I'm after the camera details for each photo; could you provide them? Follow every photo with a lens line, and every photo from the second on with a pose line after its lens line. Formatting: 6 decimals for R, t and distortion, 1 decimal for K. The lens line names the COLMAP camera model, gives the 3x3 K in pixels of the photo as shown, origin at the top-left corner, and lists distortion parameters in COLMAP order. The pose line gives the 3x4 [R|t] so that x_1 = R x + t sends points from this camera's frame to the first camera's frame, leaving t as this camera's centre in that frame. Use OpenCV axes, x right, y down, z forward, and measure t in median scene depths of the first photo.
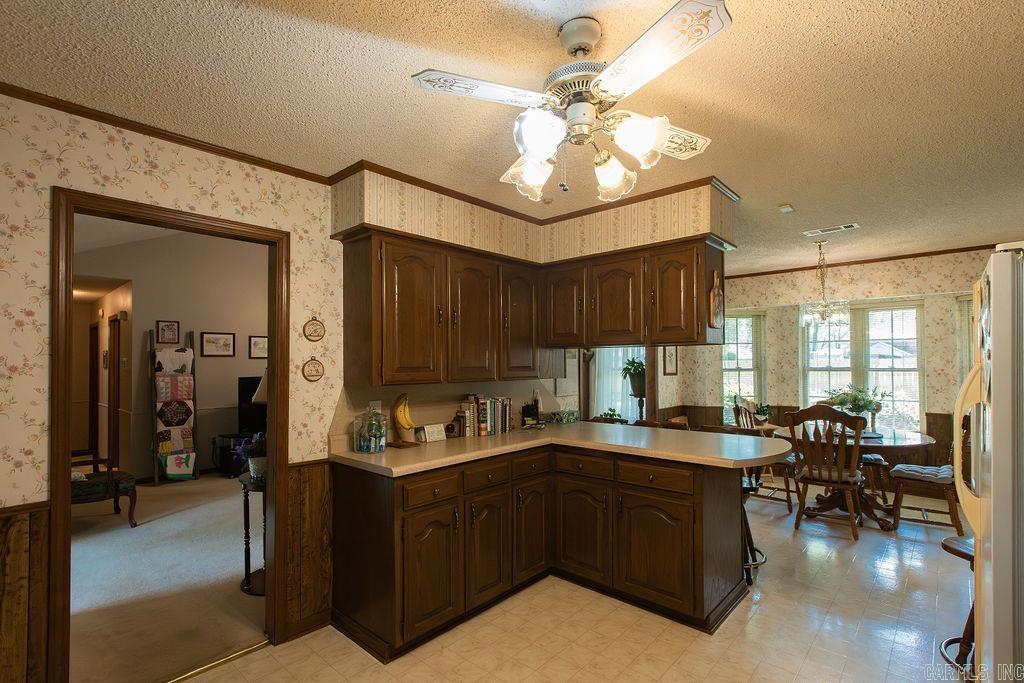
lens RADIAL K [[475.3, 0, 511.0], [0, 475.3, 356.8], [0, 0, 1]] dist [0.000355, 0.000116]
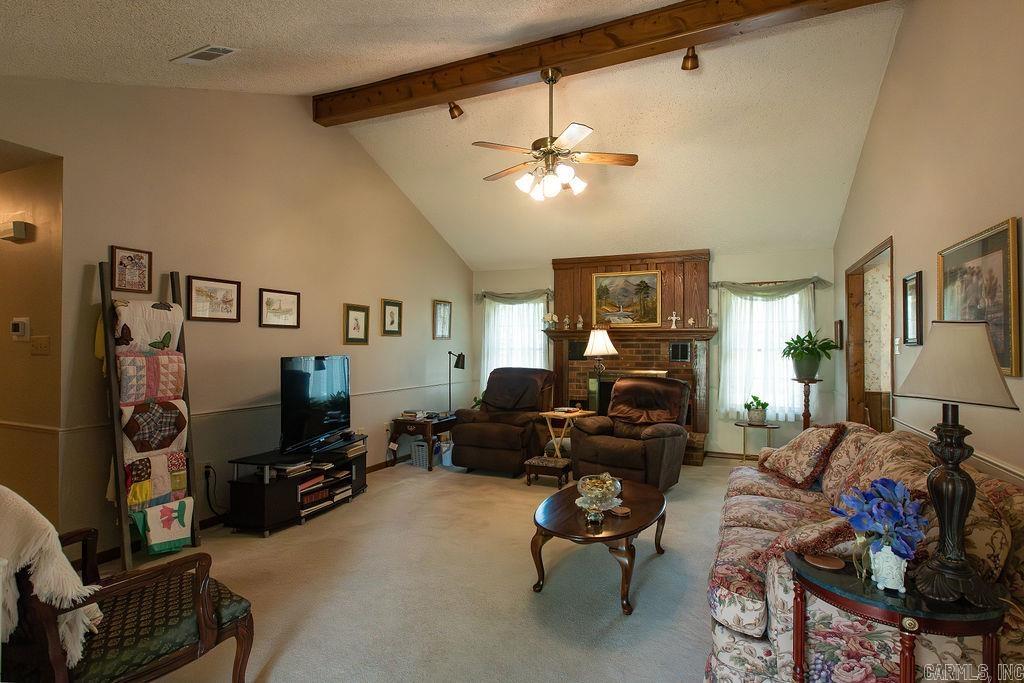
lens RADIAL K [[487.1, 0, 522.2], [0, 487.1, 343.6], [0, 0, 1]] dist [0.000668, 0.000096]
pose [[0.945851, 0.011227, 0.324408, -0.500128], [-0.012536, 0.999920, 0.001943, 0.022728], [-0.324360, -0.005905, 0.945915, 0.362742]]
